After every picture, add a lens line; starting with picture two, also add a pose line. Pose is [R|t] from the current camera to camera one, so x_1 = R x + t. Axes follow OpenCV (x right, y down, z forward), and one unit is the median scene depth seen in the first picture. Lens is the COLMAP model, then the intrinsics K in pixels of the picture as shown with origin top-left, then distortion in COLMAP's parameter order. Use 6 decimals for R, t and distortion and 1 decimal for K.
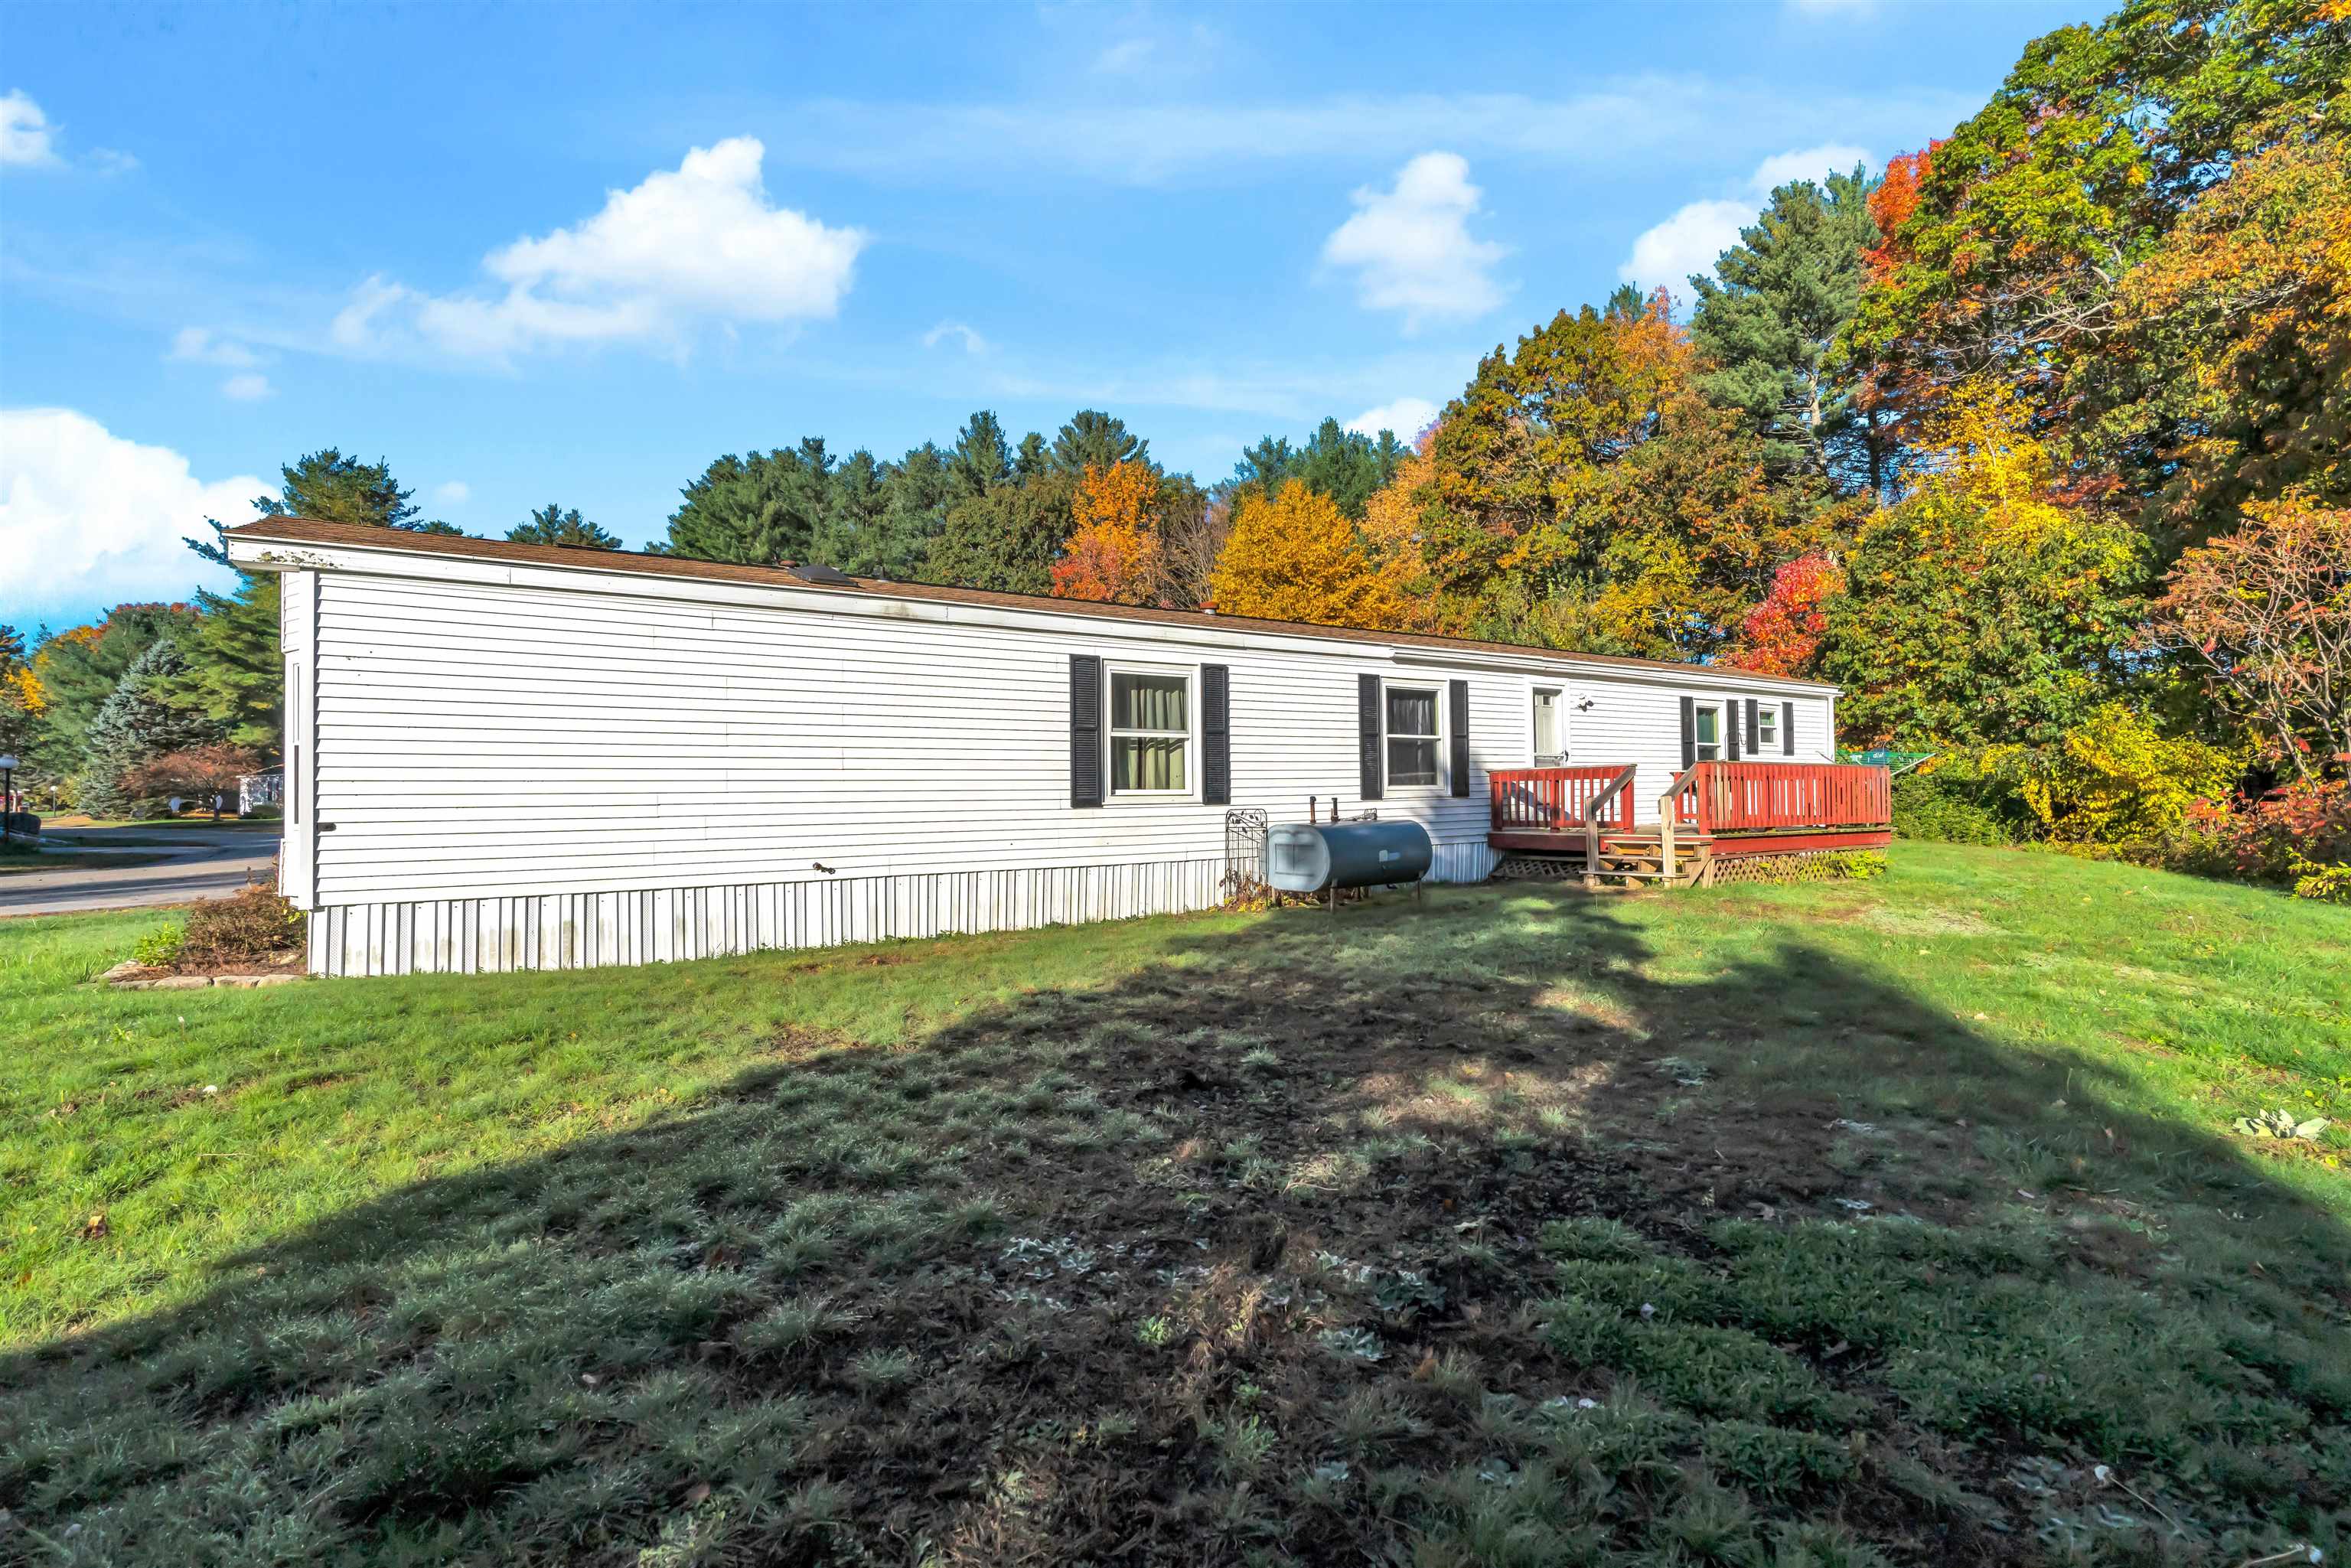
lens RADIAL K [[1050.0, 0, 1191.8], [0, 1050.0, 774.8], [0, 0, 1]] dist [-0.021849, 0.009396]
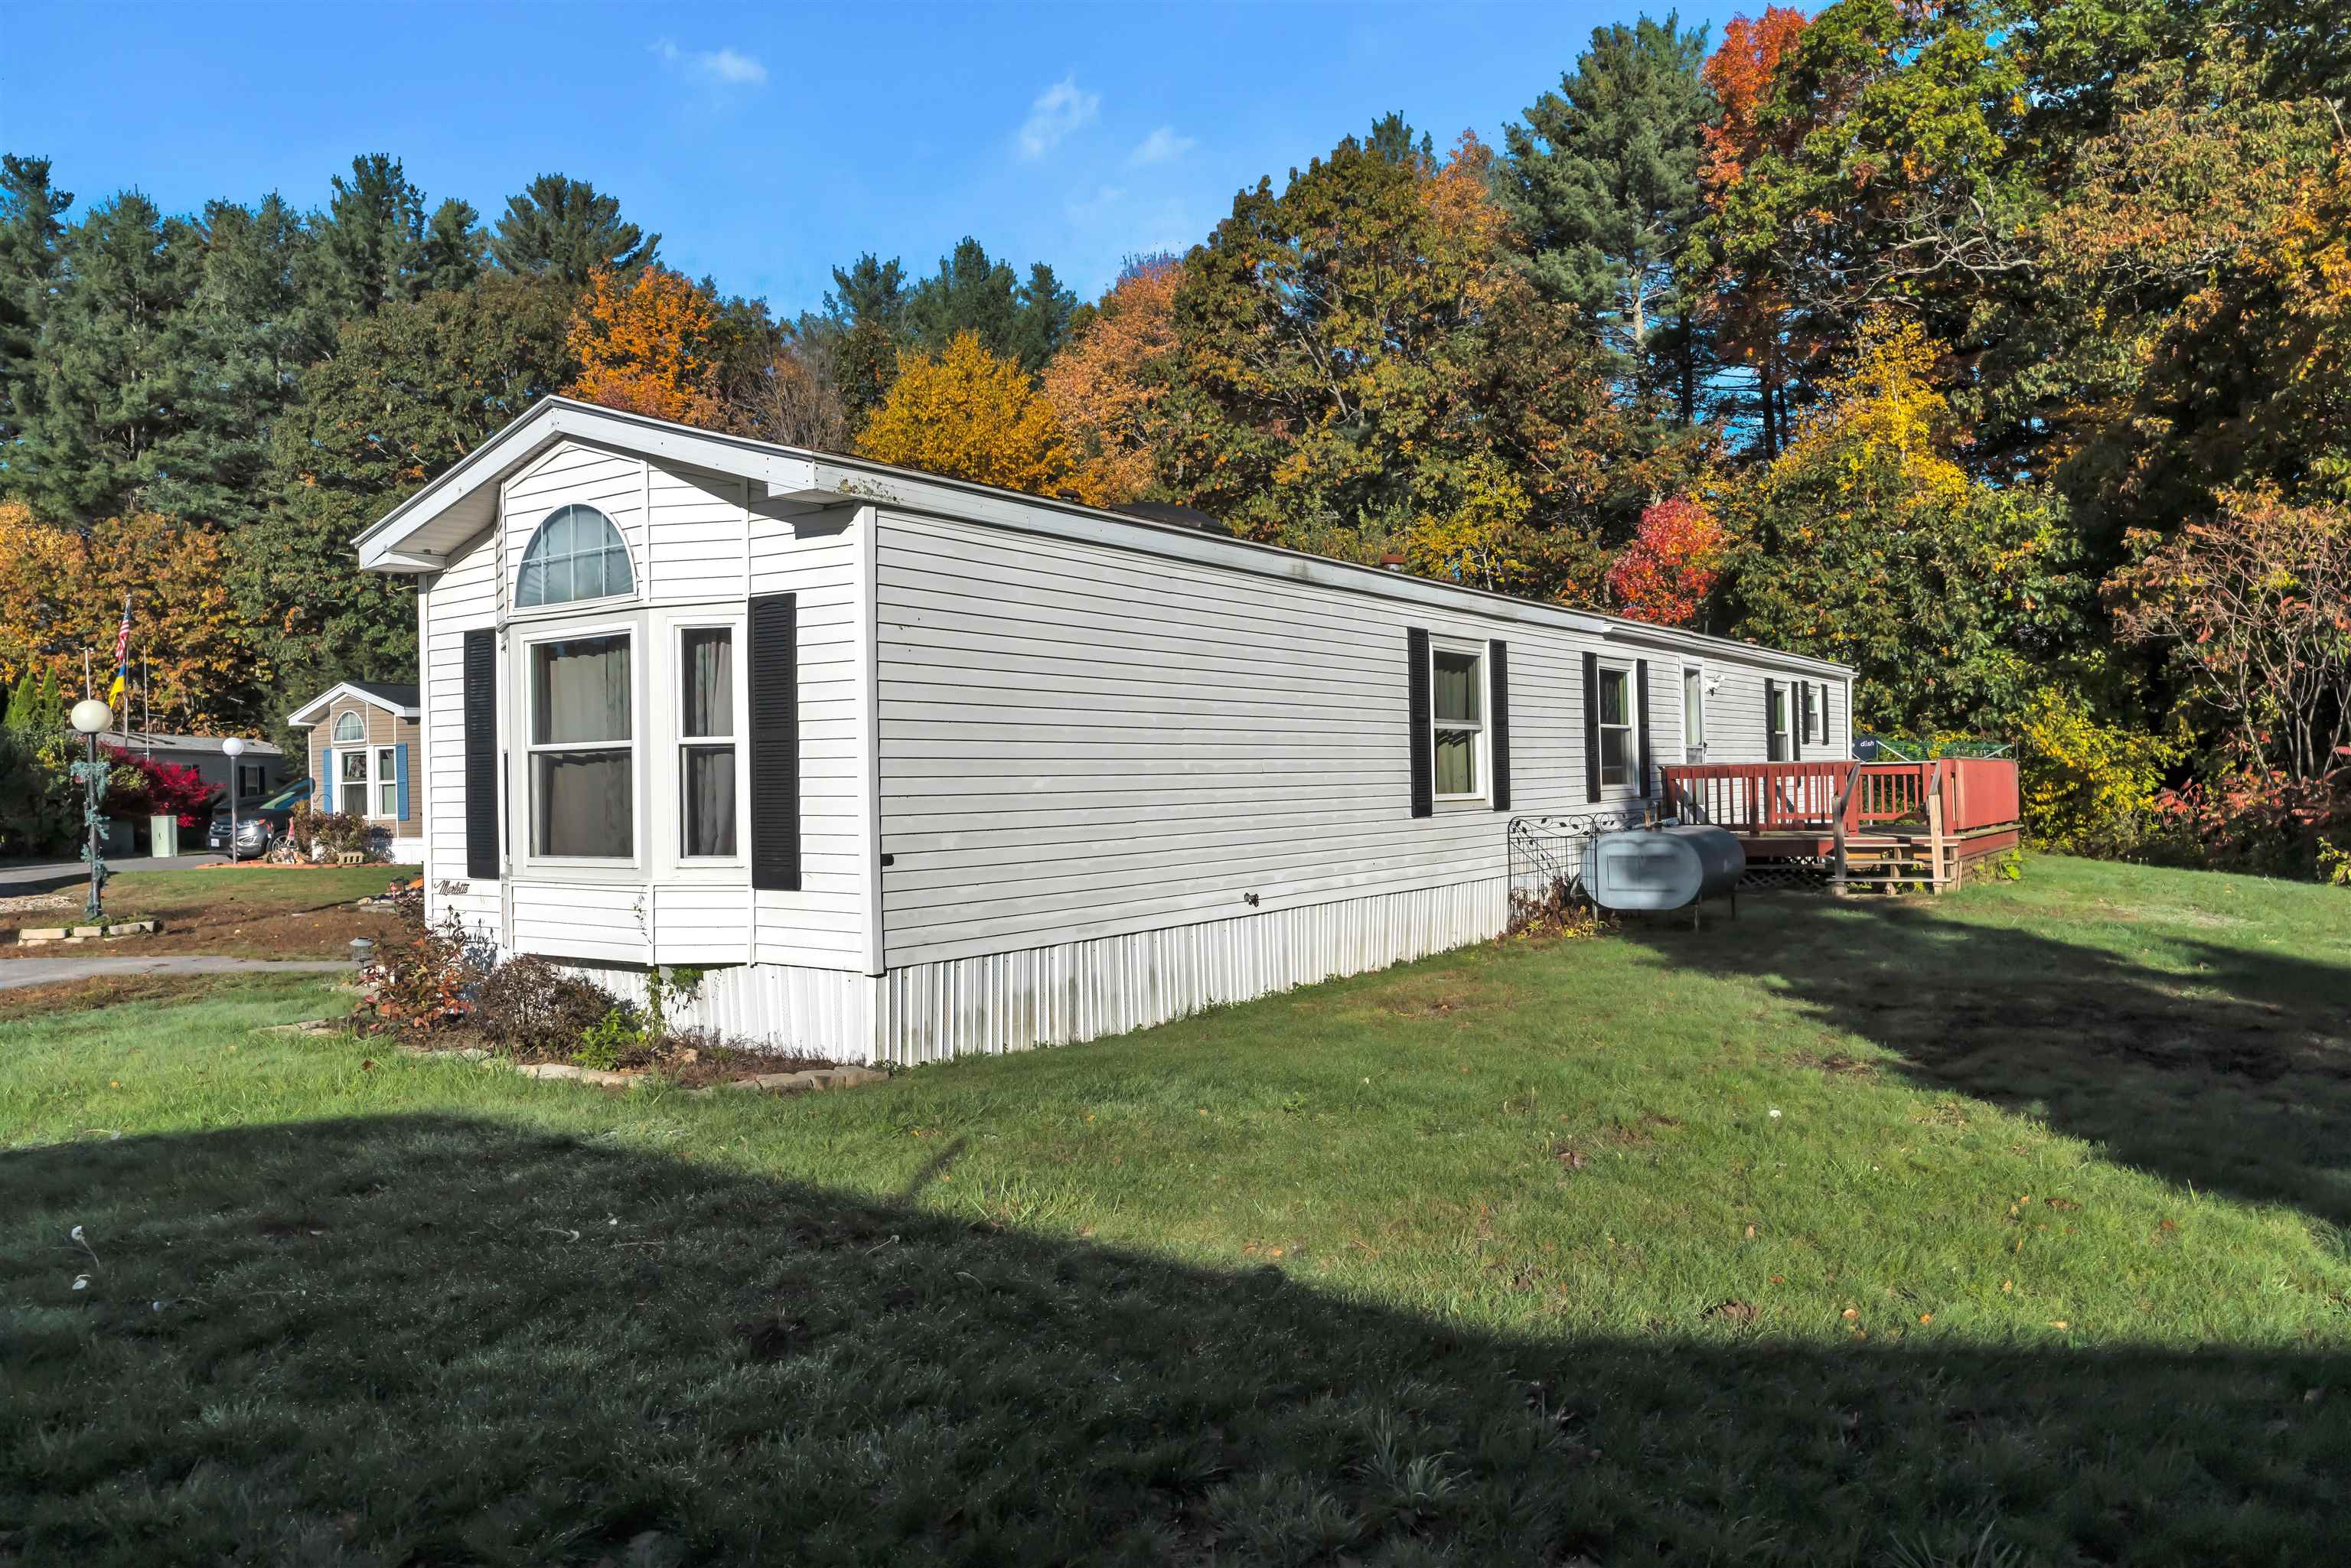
lens RADIAL K [[1602.6, 0, 1174.3], [0, 1602.6, 764.8], [0, 0, 1]] dist [-0.025402, 0.038059]
pose [[0.929230, -0.003876, 0.369481, -0.210598], [0.002892, 0.999991, 0.003218, -0.003838], [-0.369490, -0.001922, 0.929233, -0.022148]]
